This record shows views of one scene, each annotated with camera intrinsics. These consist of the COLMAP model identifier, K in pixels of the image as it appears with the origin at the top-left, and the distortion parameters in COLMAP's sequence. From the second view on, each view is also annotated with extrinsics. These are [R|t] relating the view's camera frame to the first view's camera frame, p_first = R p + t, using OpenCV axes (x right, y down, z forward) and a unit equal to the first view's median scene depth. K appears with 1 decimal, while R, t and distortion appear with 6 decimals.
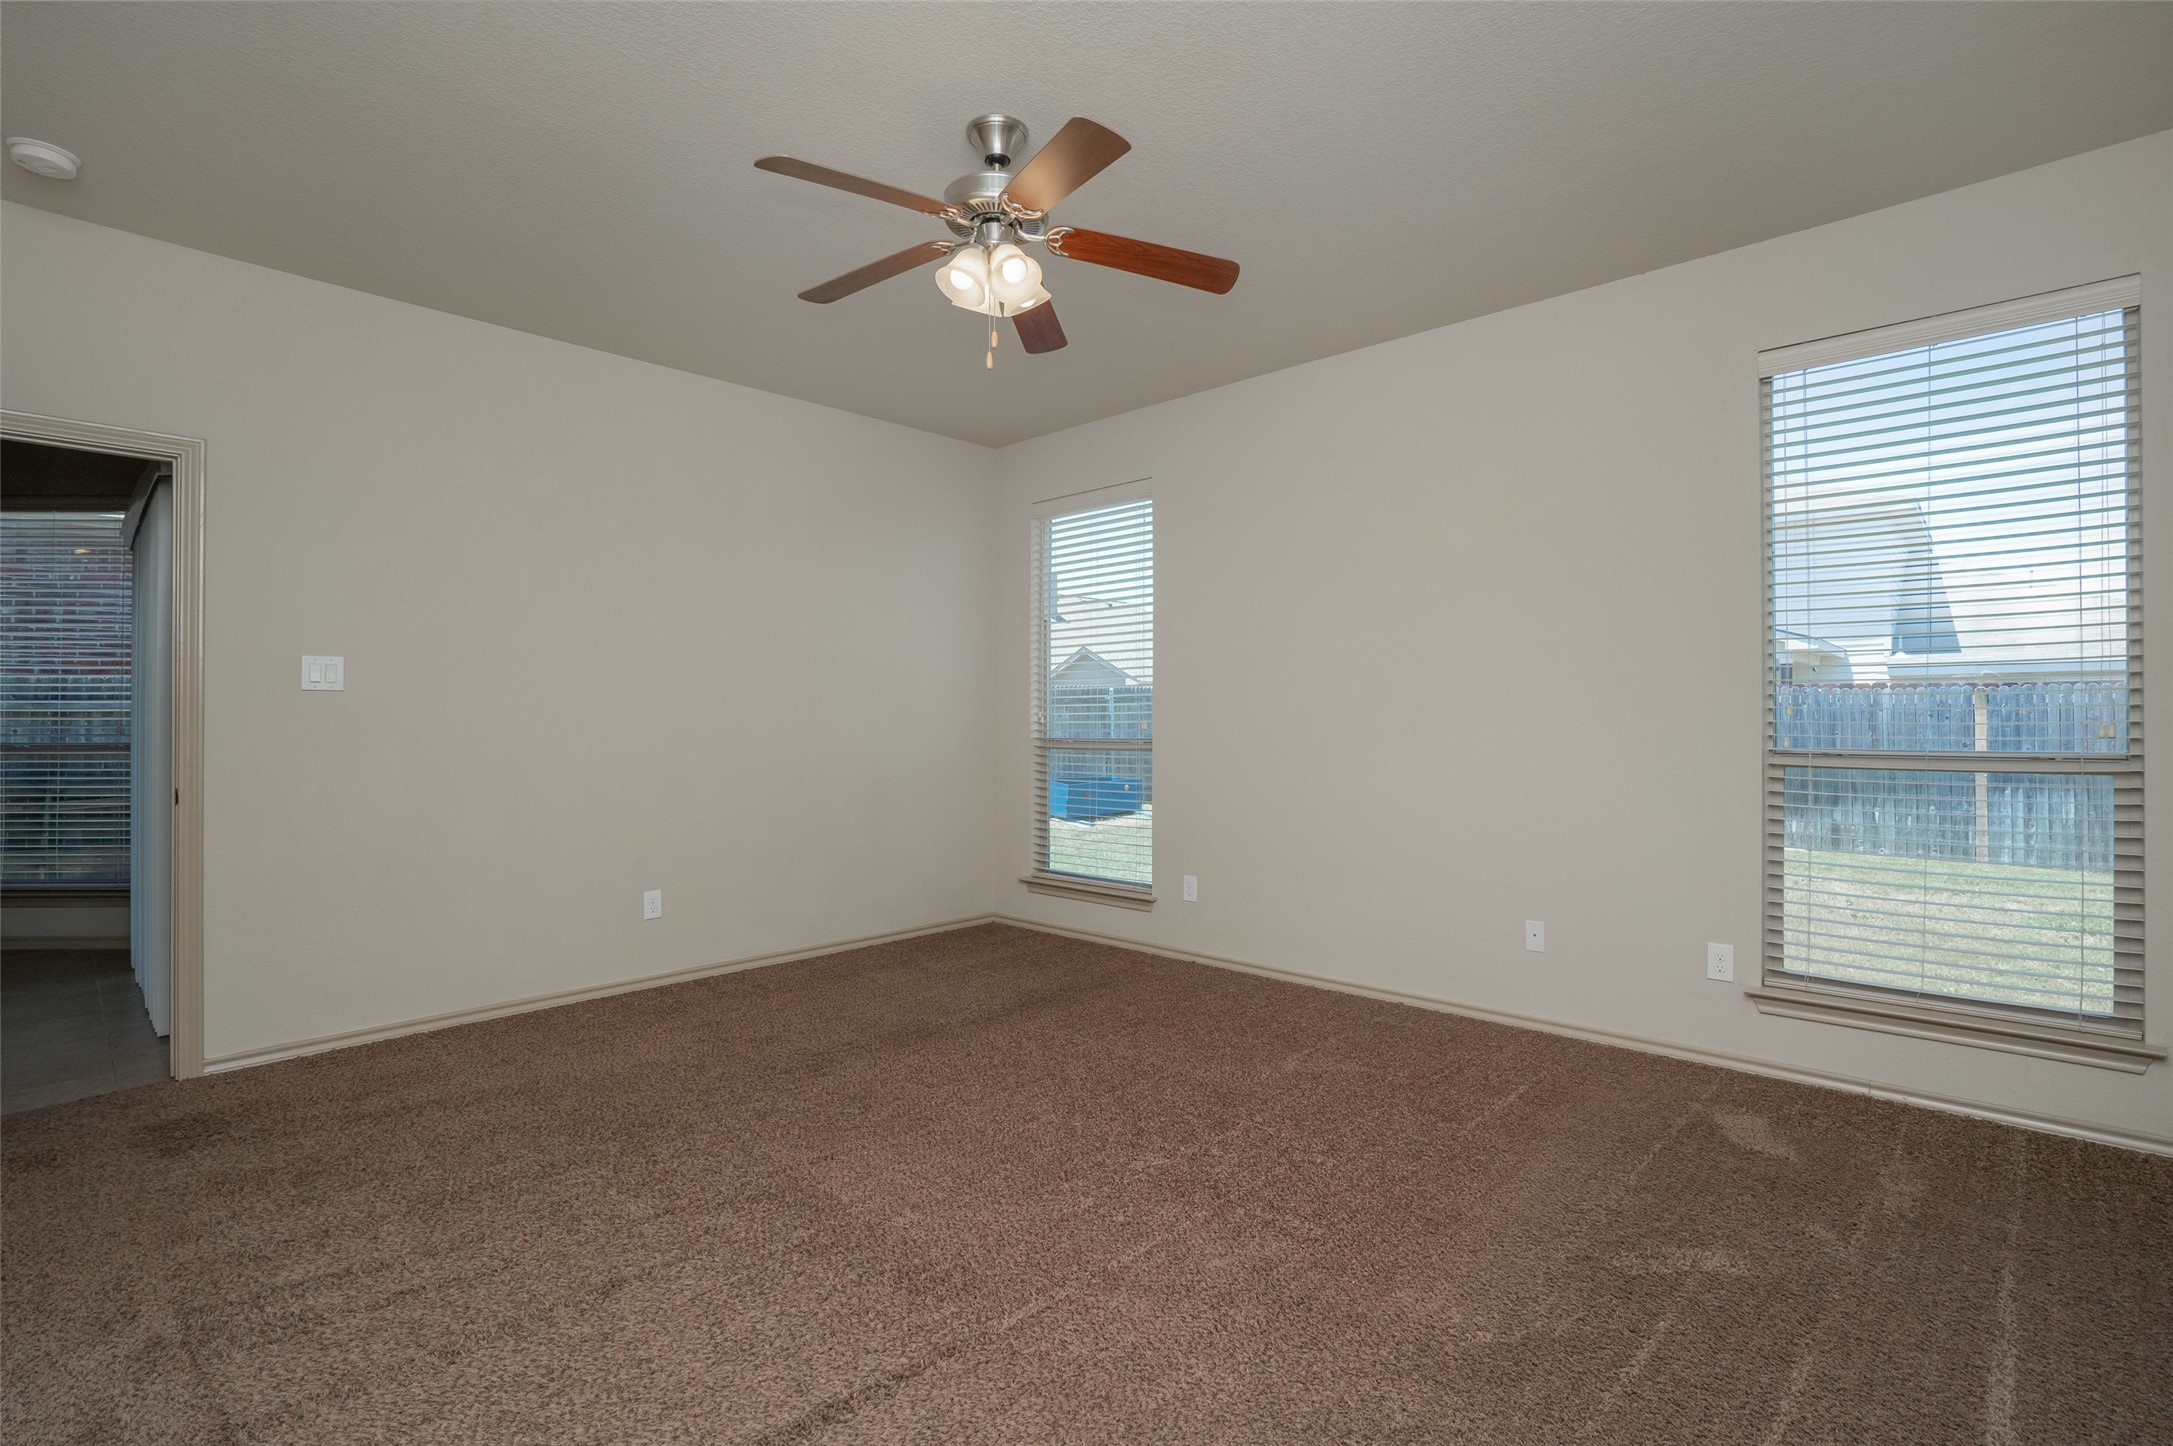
lens RADIAL K [[1074.2, 0, 1086.5], [0, 1074.2, 723.0], [0, 0, 1]] dist [0.001897, 0.000931]
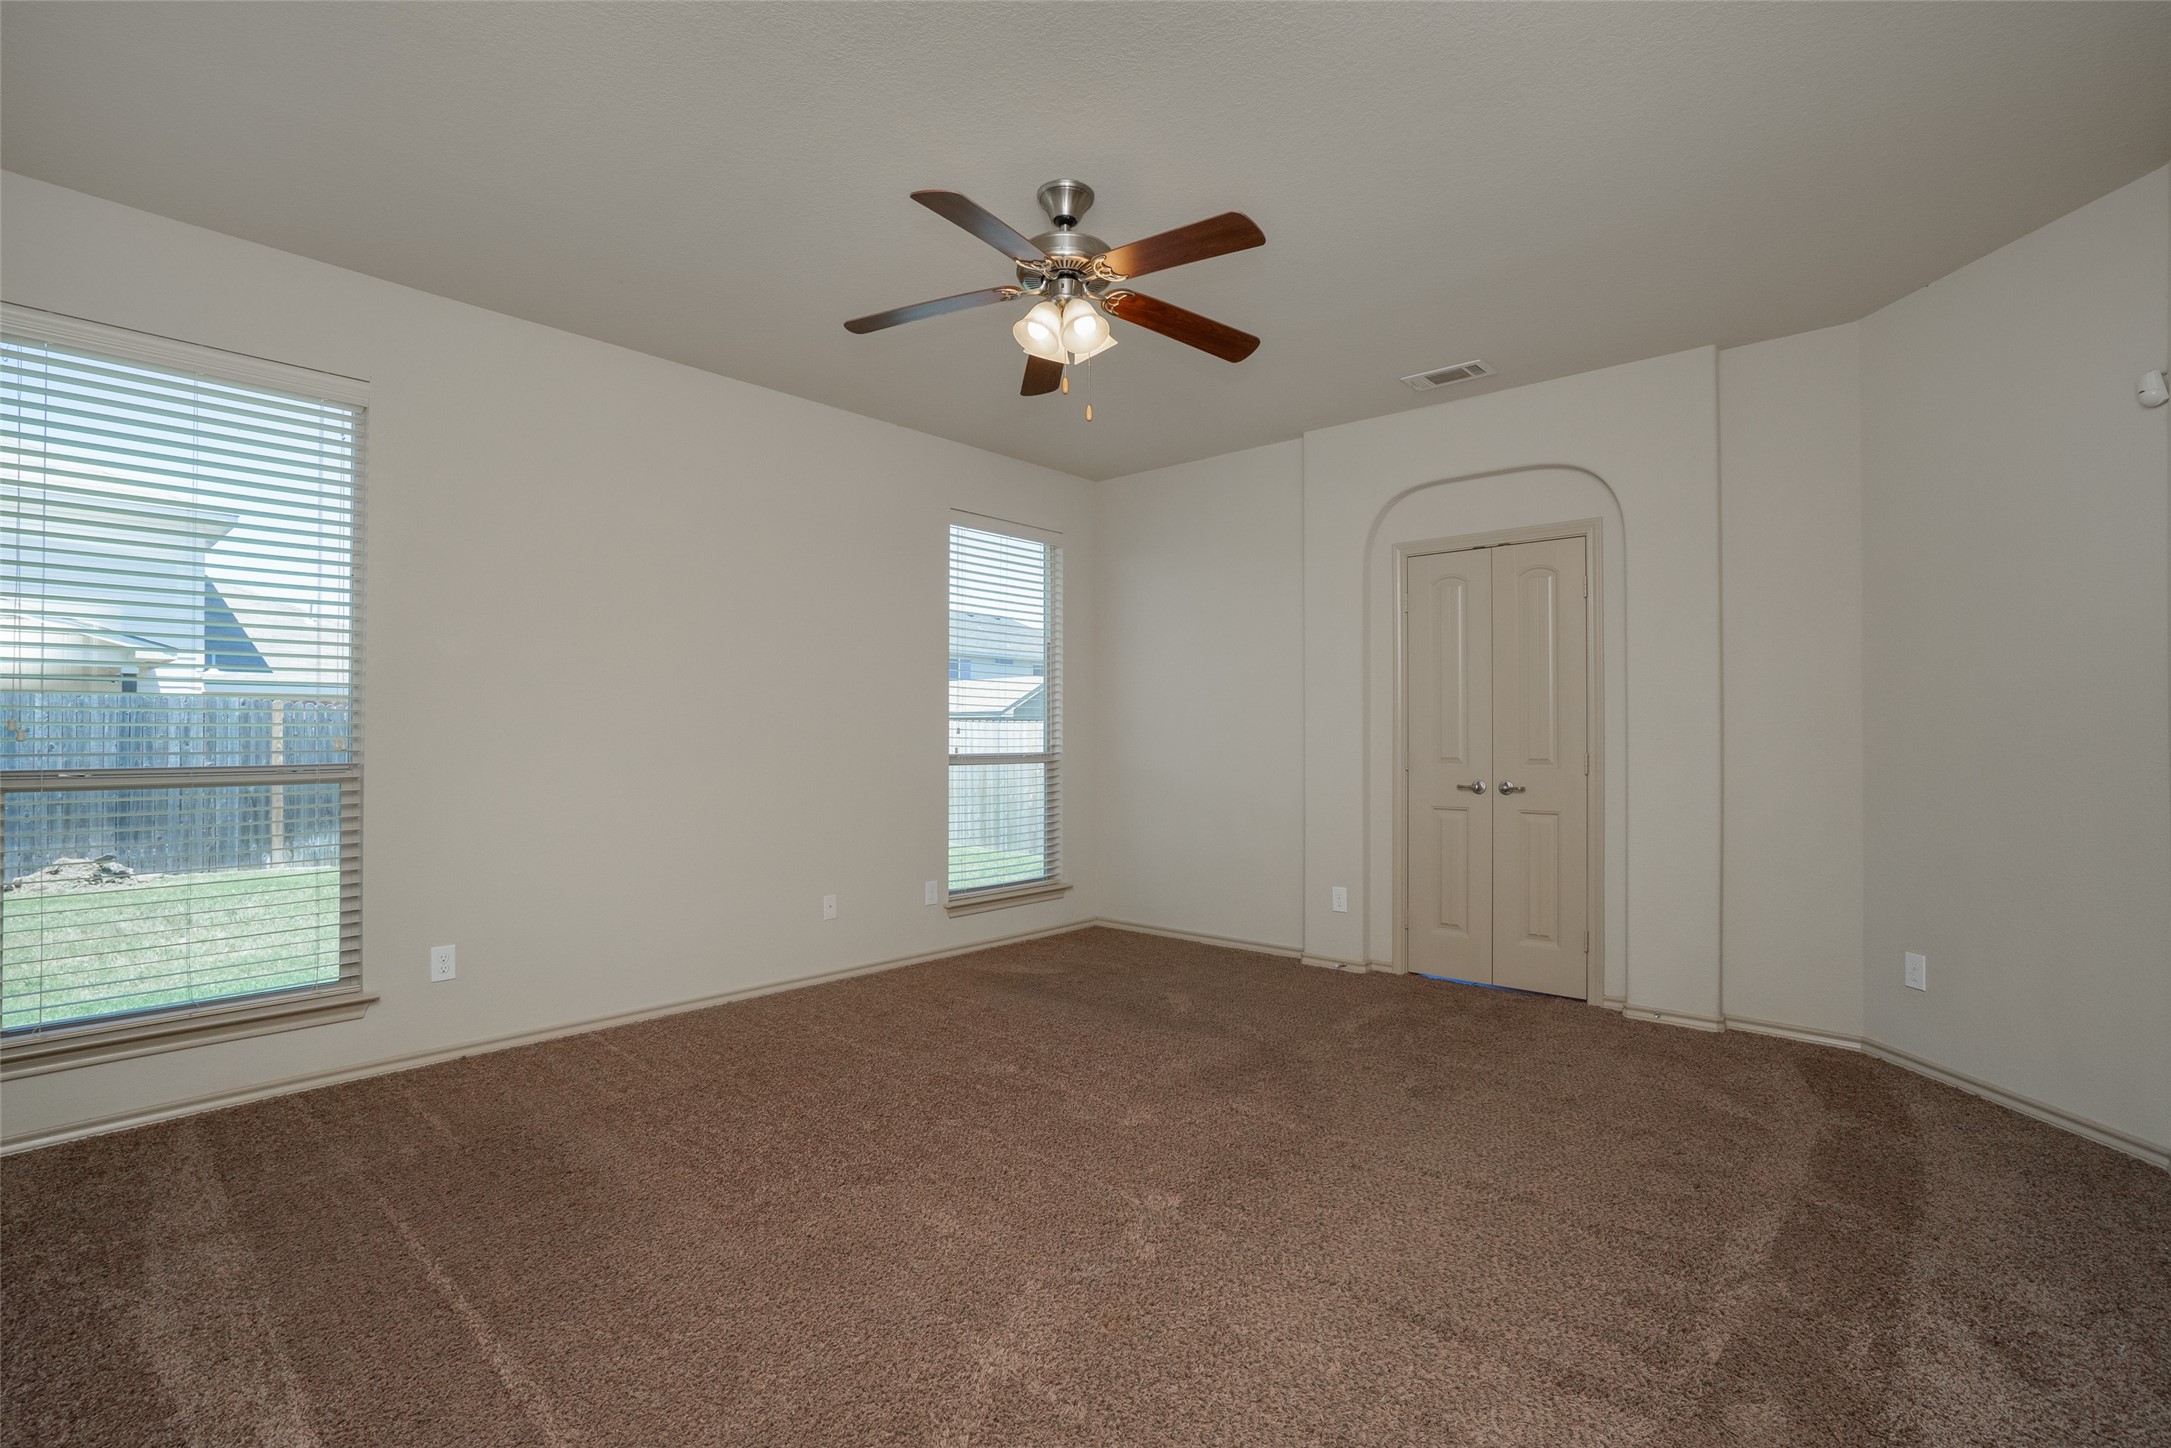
lens RADIAL K [[999.7, 0, 1088.9], [0, 999.7, 705.8], [0, 0, 1]] dist [-0.041250, 0.022872]
pose [[-0.055577, 0.033227, 0.997901, -0.225461], [-0.000950, 0.999444, -0.033332, -0.000538], [-0.998454, -0.002800, -0.055514, 0.217539]]
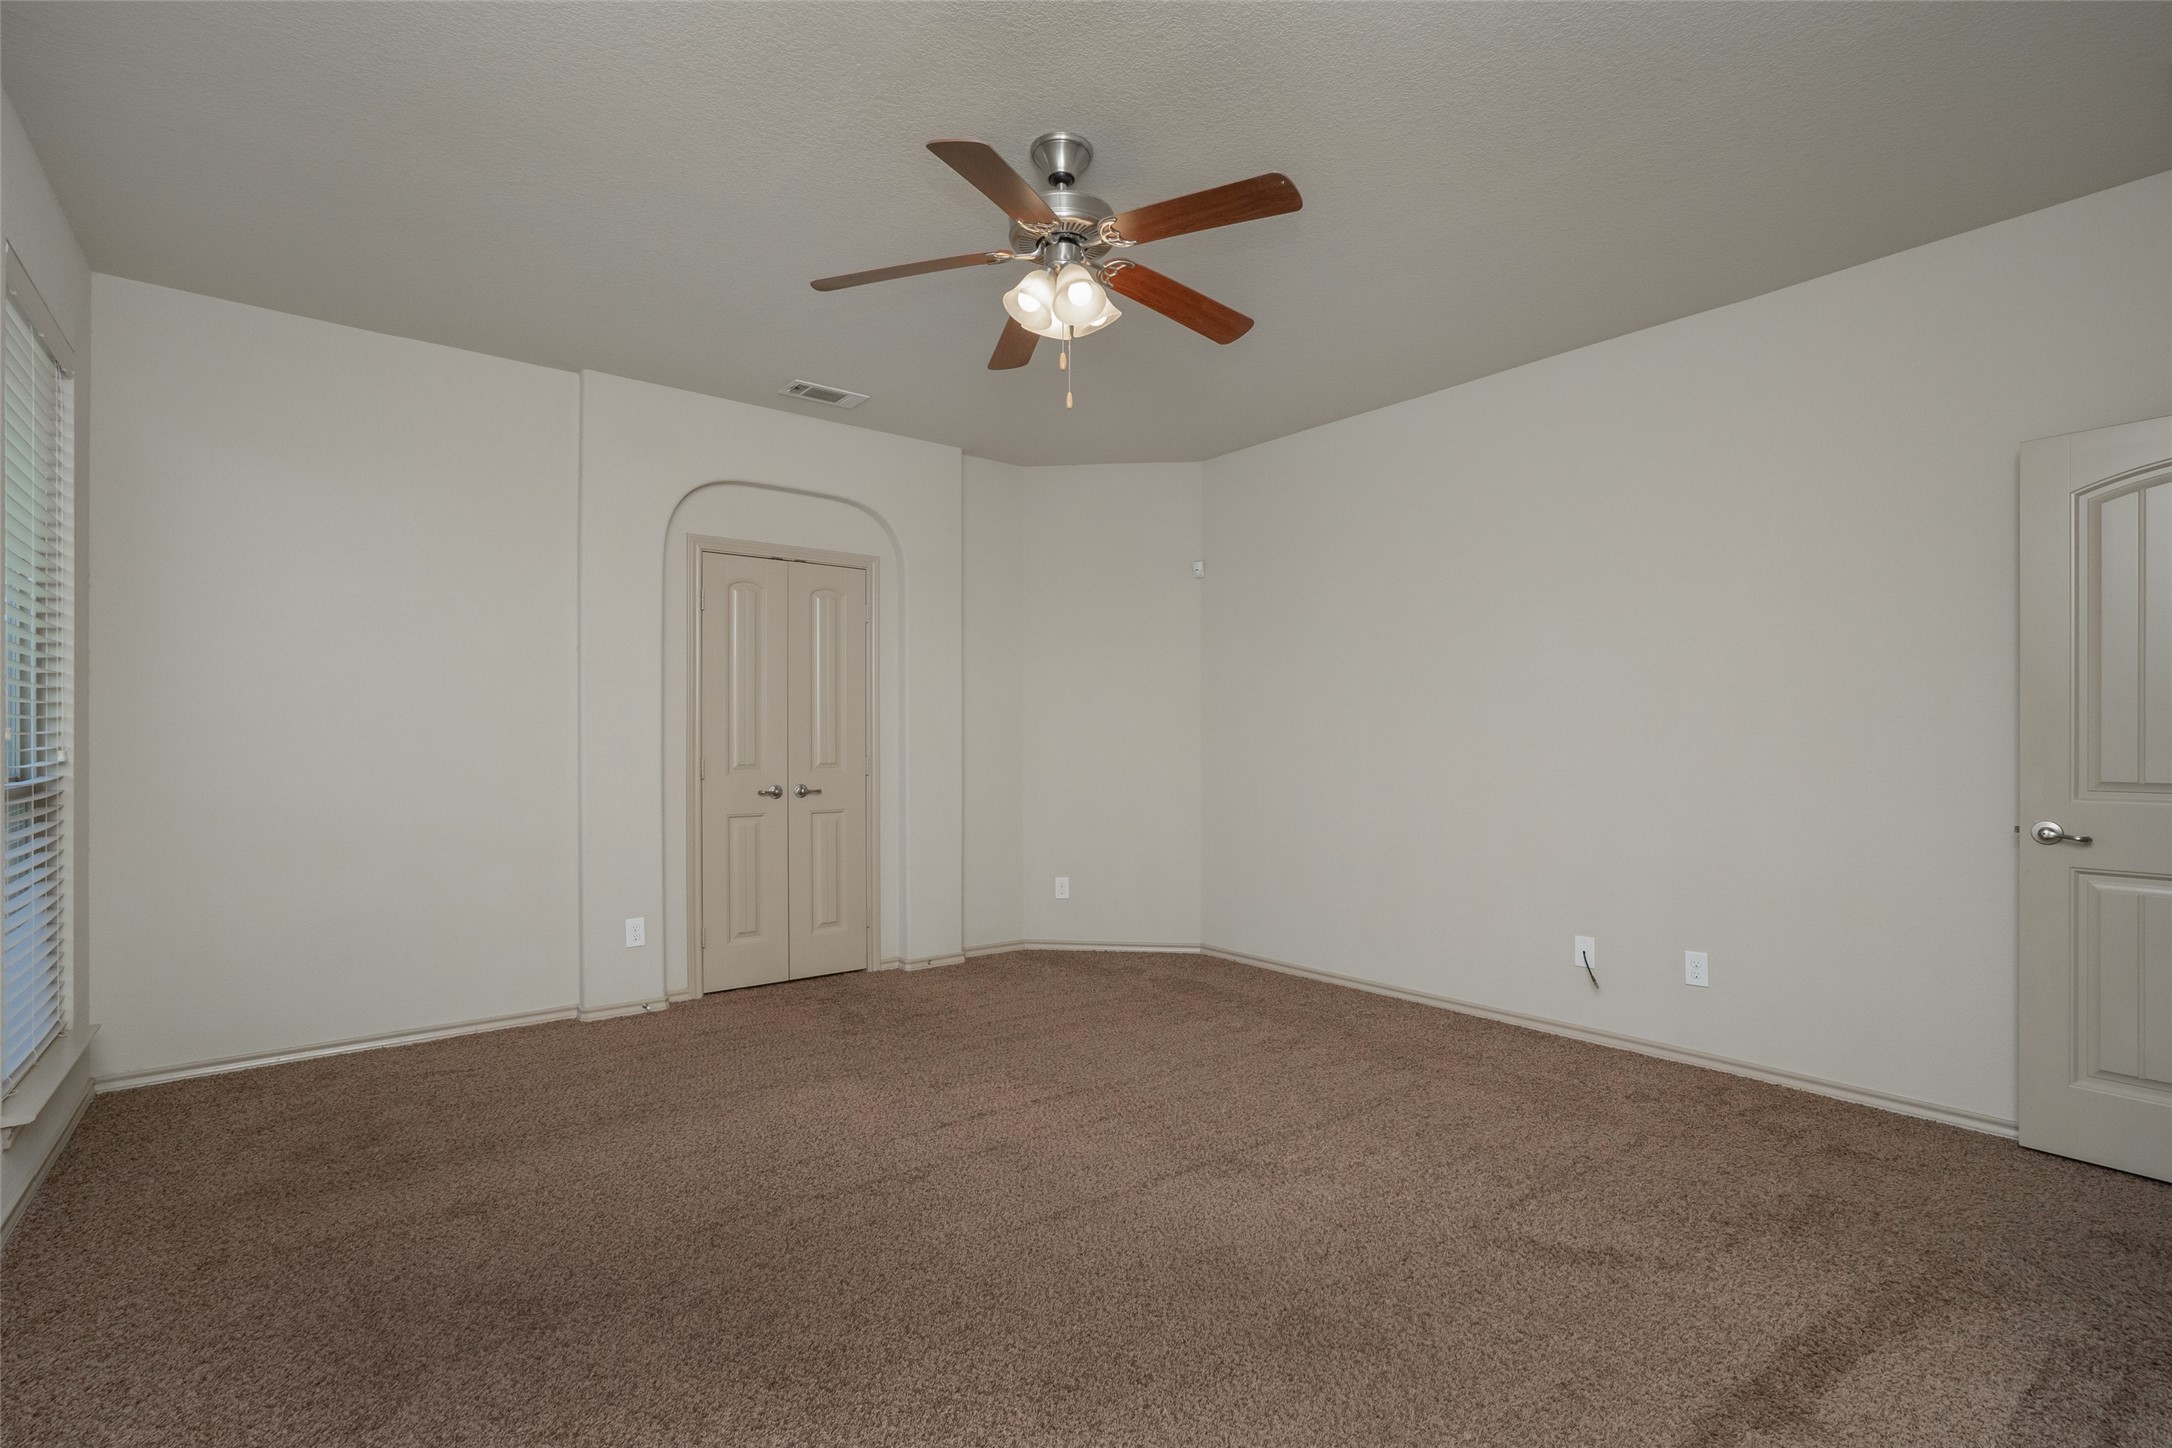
lens RADIAL K [[988.9, 0, 1099.3], [0, 988.9, 718.8], [0, 0, 1]] dist [-0.010400, -0.000194]
pose [[-0.992407, 0.005882, 0.122860, -0.046805], [0.003404, 0.999787, -0.020367, -0.002411], [-0.122953, -0.019794, -0.992215, 0.398604]]
